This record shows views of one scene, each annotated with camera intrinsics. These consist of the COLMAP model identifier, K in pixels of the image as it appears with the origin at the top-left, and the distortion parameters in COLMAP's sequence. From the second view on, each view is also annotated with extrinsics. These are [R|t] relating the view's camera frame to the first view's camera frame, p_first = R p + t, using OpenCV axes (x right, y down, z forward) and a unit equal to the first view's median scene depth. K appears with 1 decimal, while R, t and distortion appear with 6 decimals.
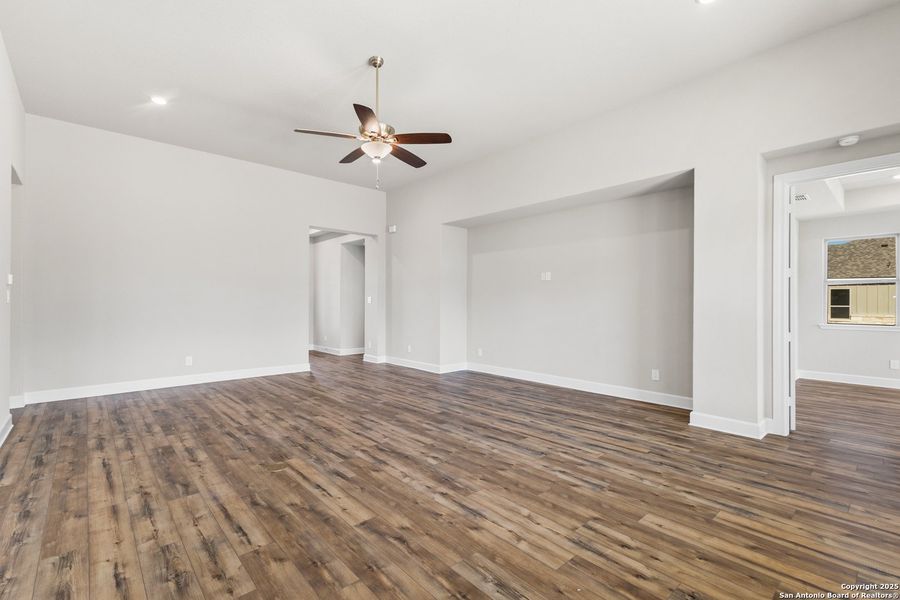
lens RADIAL K [[404.4, 0, 450.0], [0, 404.4, 300.0], [0, 0, 1]] dist [0.007716, 0.000468]
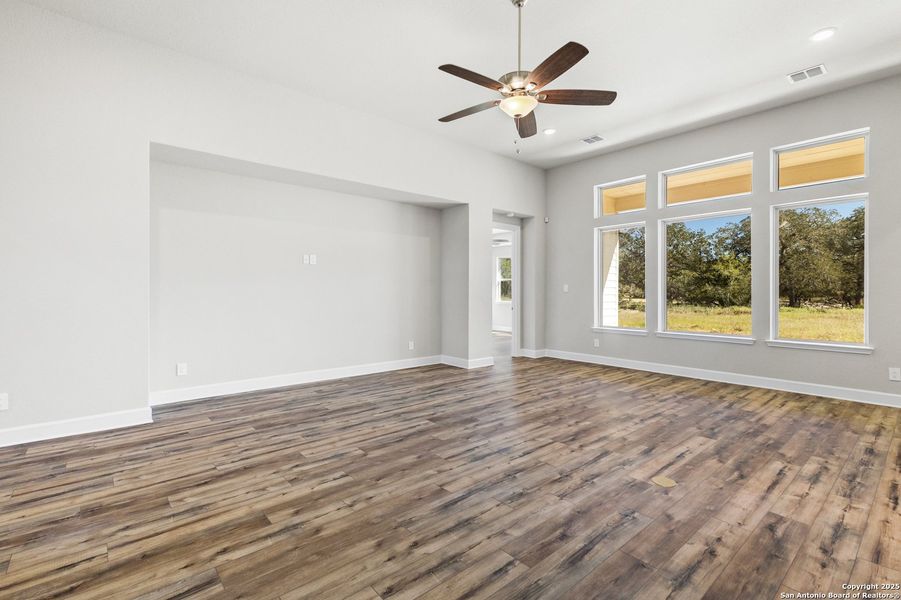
lens RADIAL K [[411.6, 0, 449.9], [0, 411.6, 287.2], [0, 0, 1]] dist [0.013409, -0.006924]
pose [[0.026302, 0.009249, 0.999611, -1.154689], [-0.007943, 0.999928, -0.009043, 0.021486], [-0.999622, -0.007702, 0.026373, 1.269710]]
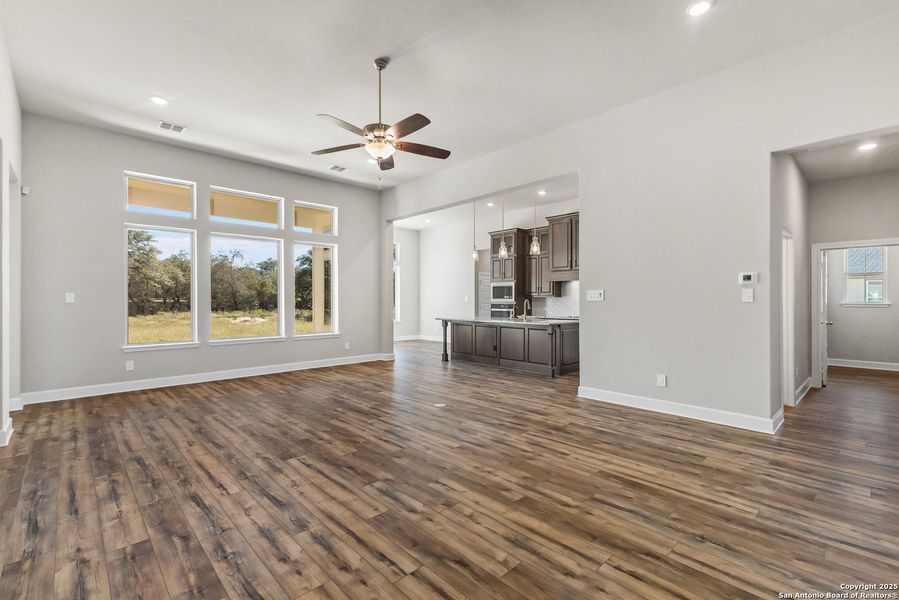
lens RADIAL K [[403.9, 0, 449.5], [0, 403.9, 300.0], [0, 0, 1]] dist [0.007716, 0.000468]
pose [[-0.999711, -0.001415, -0.024017, -0.378033], [-0.001206, 0.999961, -0.008735, 0.014814], [0.024029, -0.008703, -0.999673, 2.303740]]
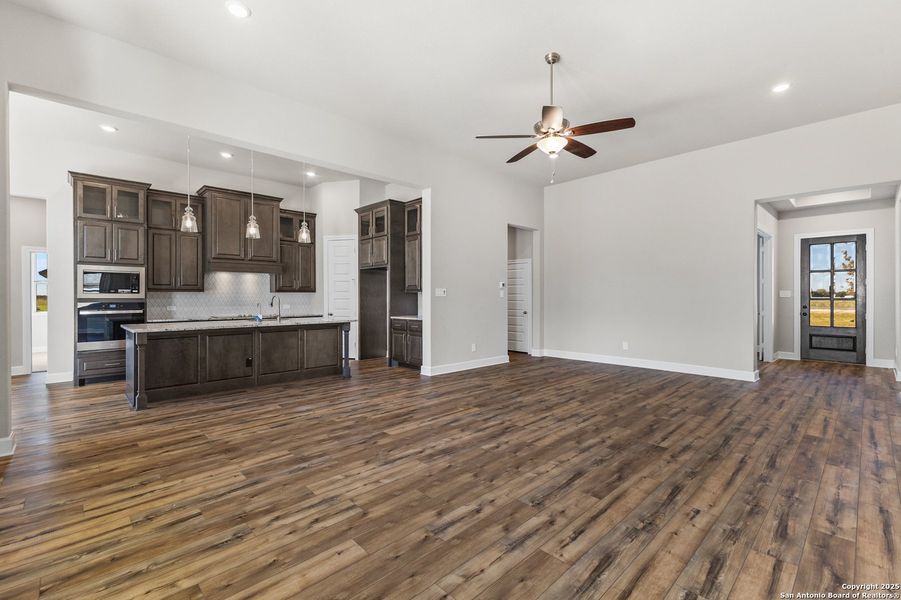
lens RADIAL K [[397.4, 0, 450.5], [0, 397.4, 300.0], [0, 0, 1]] dist [0.003665, -0.000548]
pose [[0.029413, 0.004591, -0.999557, 0.916409], [0.007135, 0.999963, 0.004802, 0.011533], [0.999542, -0.007273, 0.029379, 0.816220]]
